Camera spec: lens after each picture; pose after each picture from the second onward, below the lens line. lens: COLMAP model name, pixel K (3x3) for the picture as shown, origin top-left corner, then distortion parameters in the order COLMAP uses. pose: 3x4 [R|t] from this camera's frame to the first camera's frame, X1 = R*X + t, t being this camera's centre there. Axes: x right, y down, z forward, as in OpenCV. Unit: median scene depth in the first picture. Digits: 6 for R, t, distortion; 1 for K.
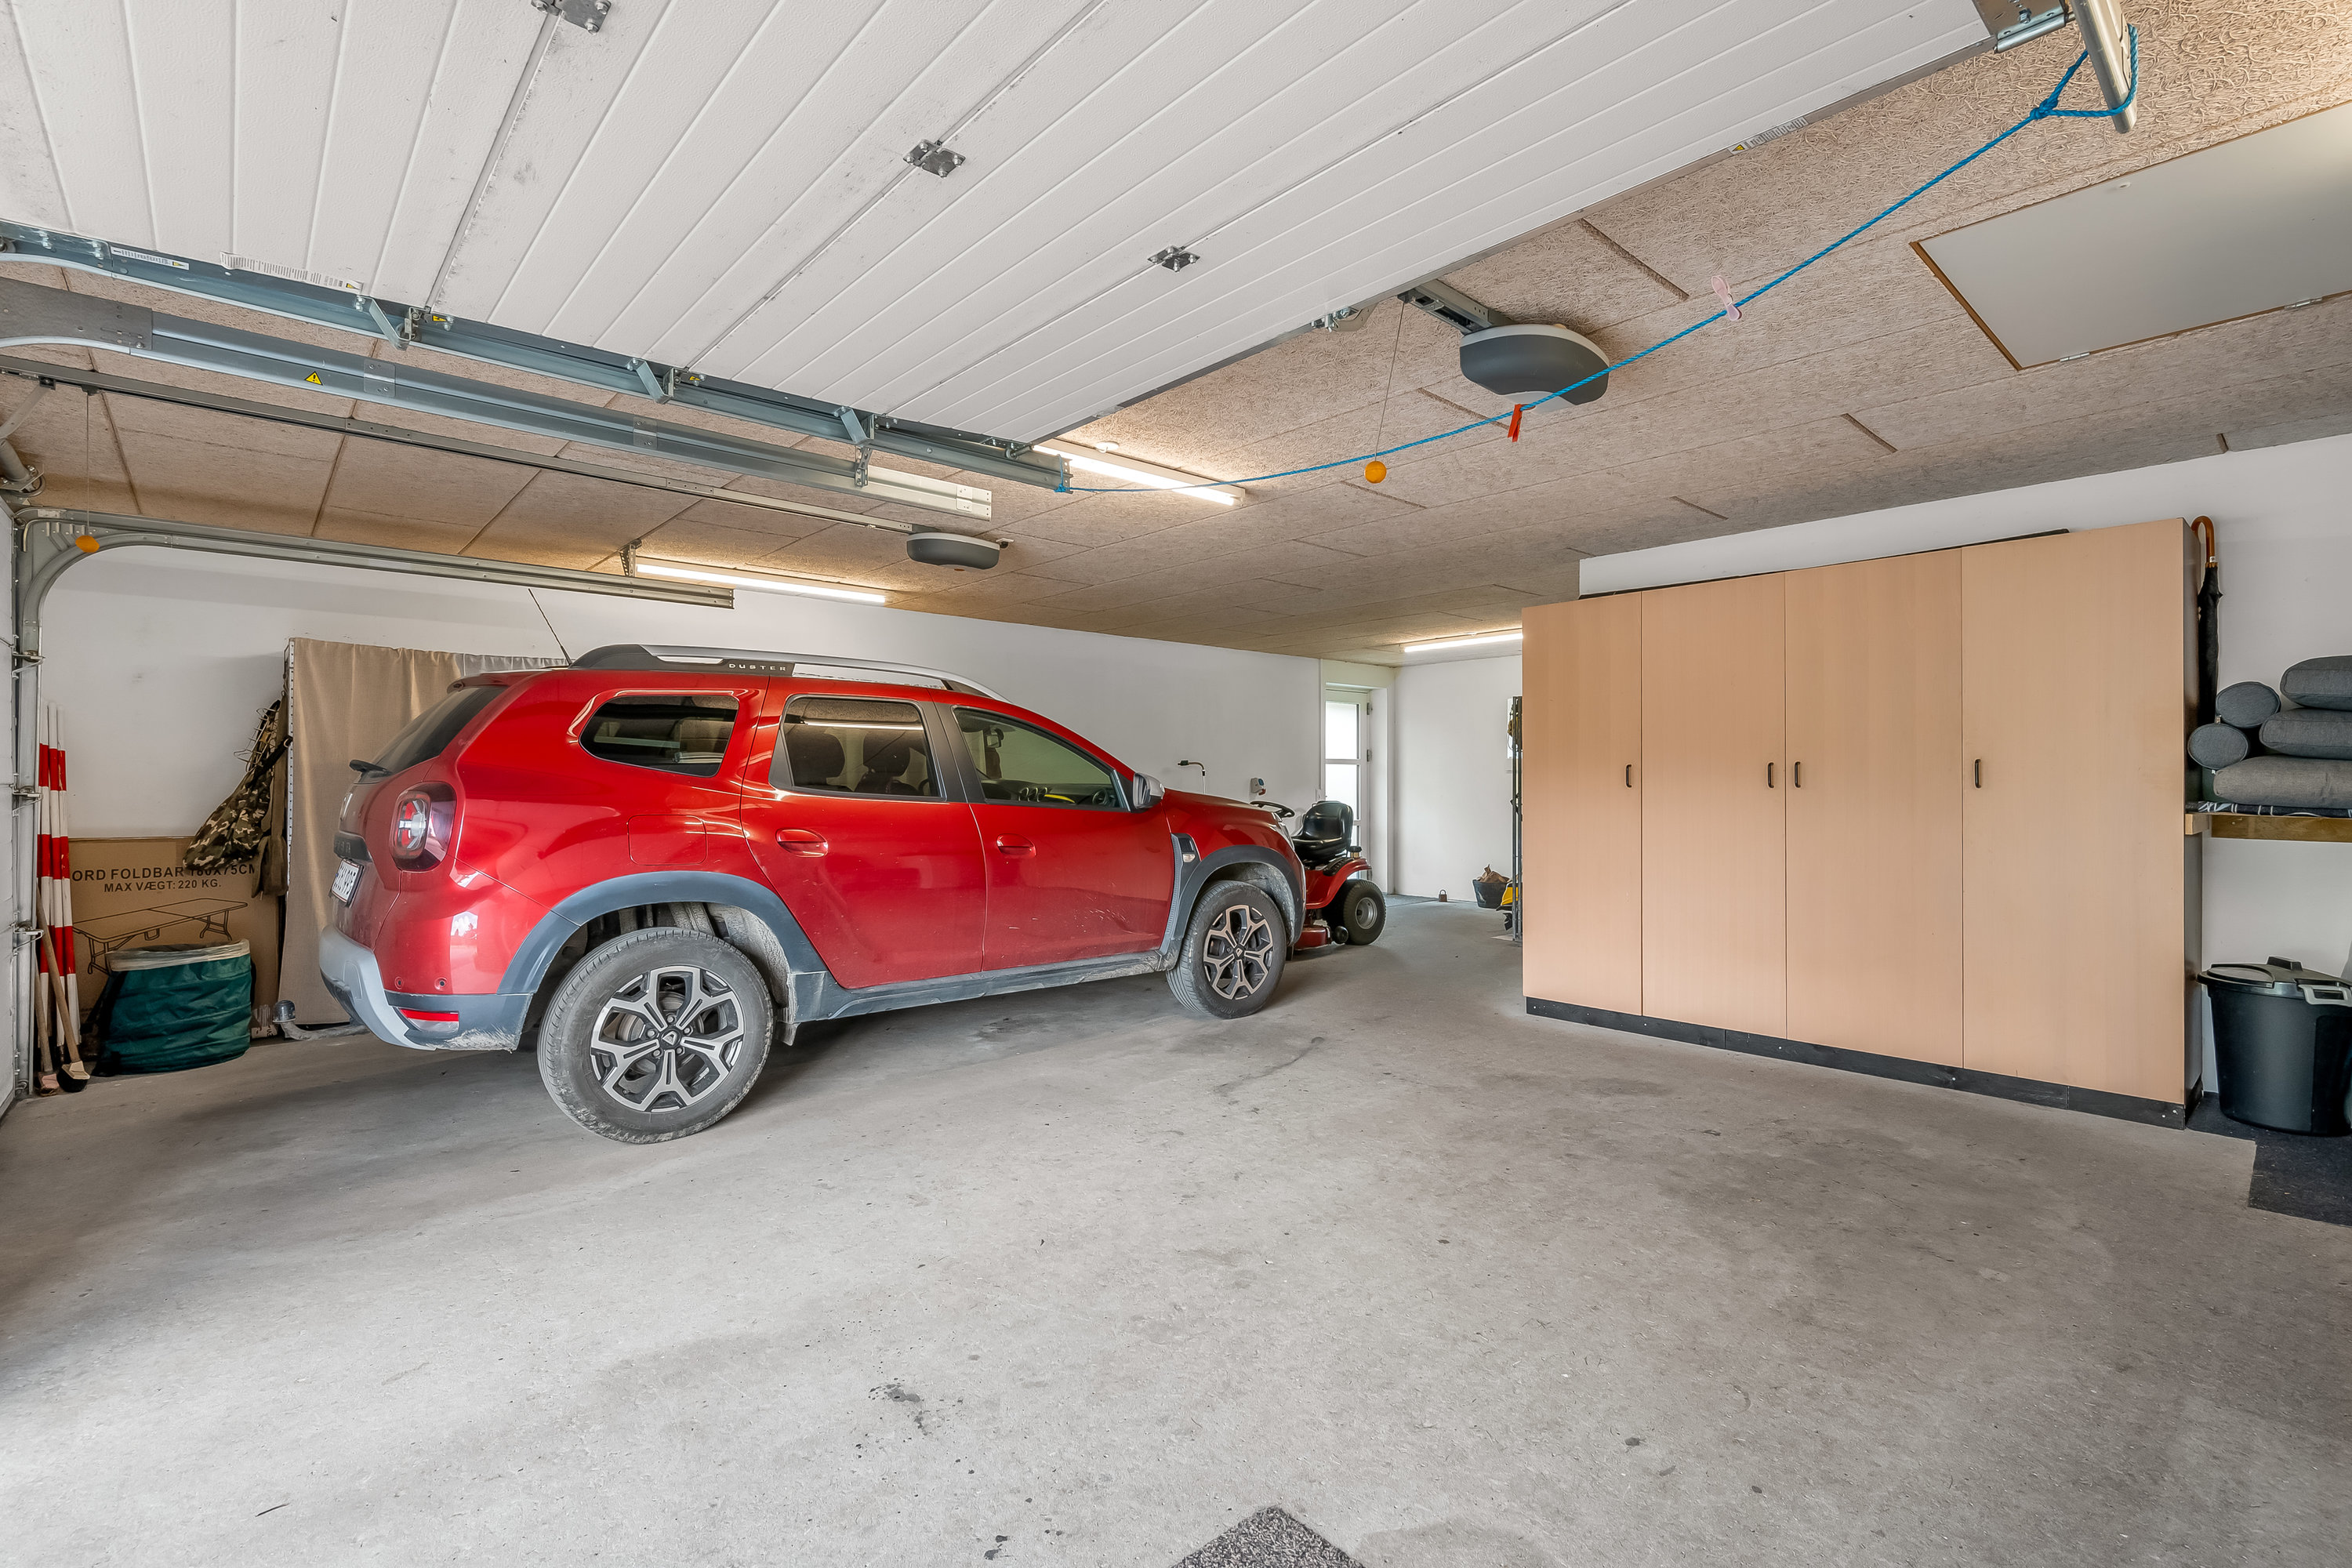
lens RADIAL K [[1067.8, 0, 1176.0], [0, 1067.8, 784.0], [0, 0, 1]] dist [-0.001219, 0.000246]
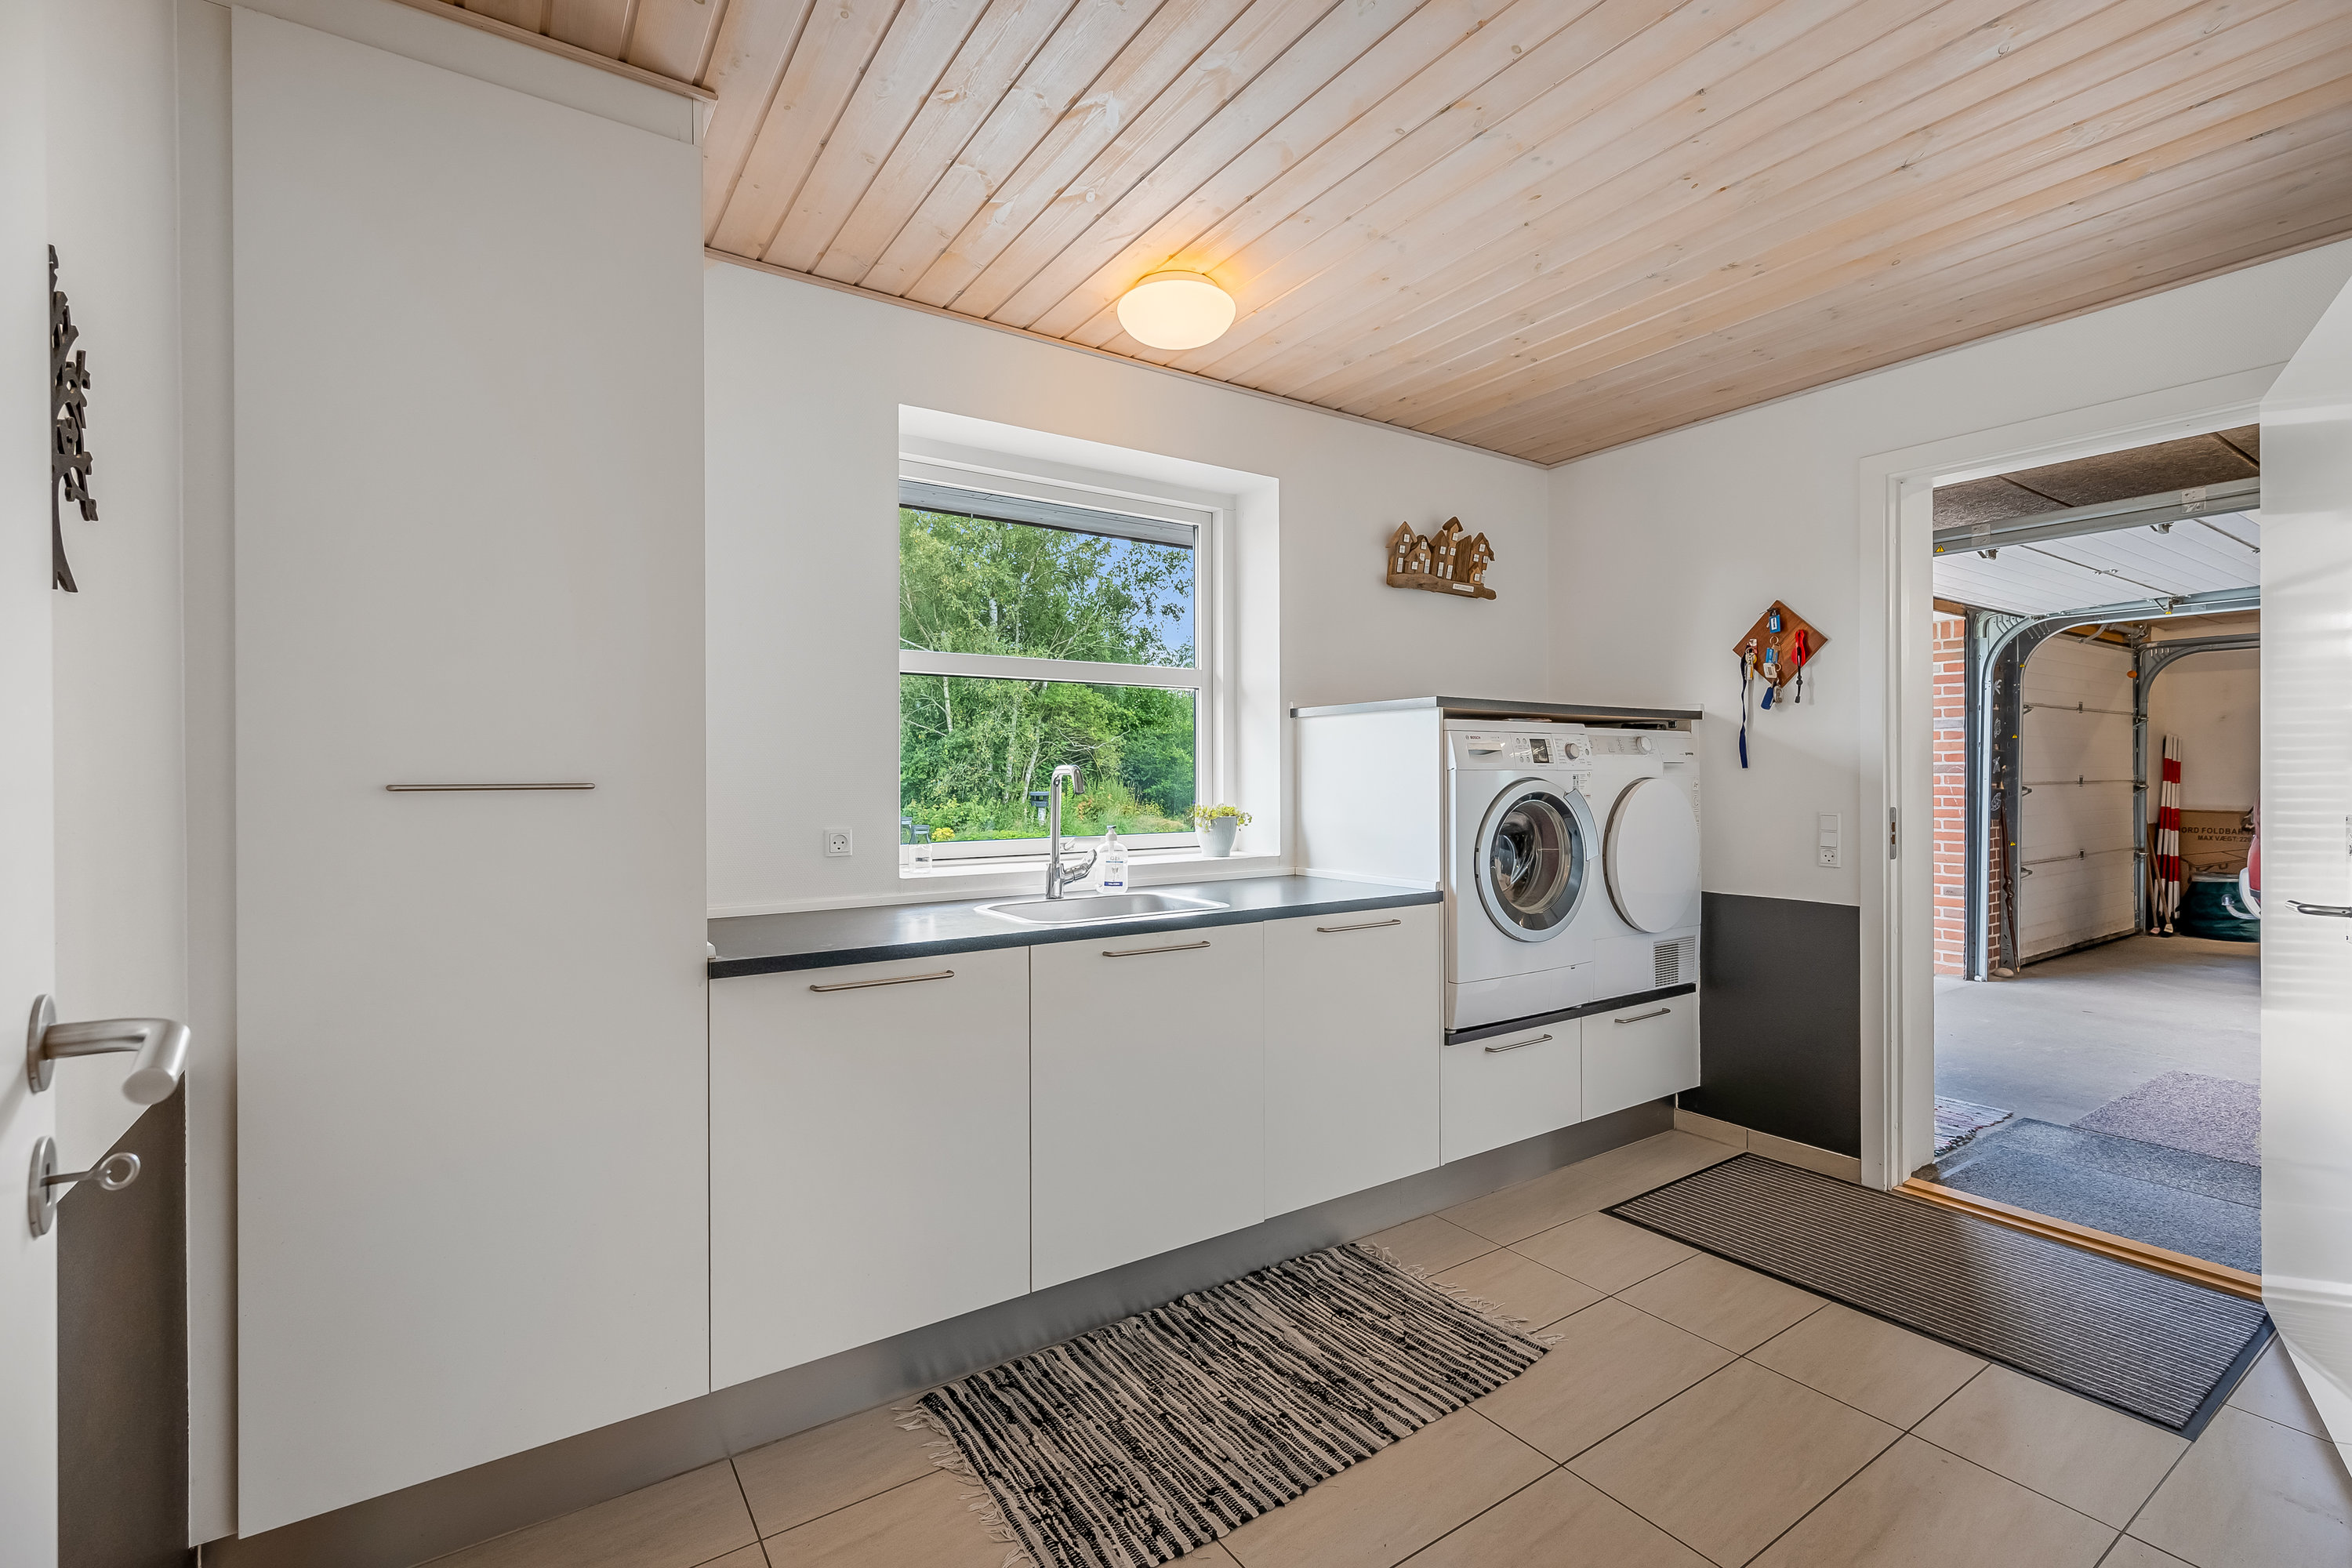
lens RADIAL K [[1067.8, 0, 1176.0], [0, 1067.8, 784.0], [0, 0, 1]] dist [-0.001219, 0.000246]
pose [[-0.122991, 0.005554, -0.992392, 1.112418], [0.001163, 0.999984, 0.005452, -0.005907], [0.992407, -0.000484, -0.122996, -0.549884]]
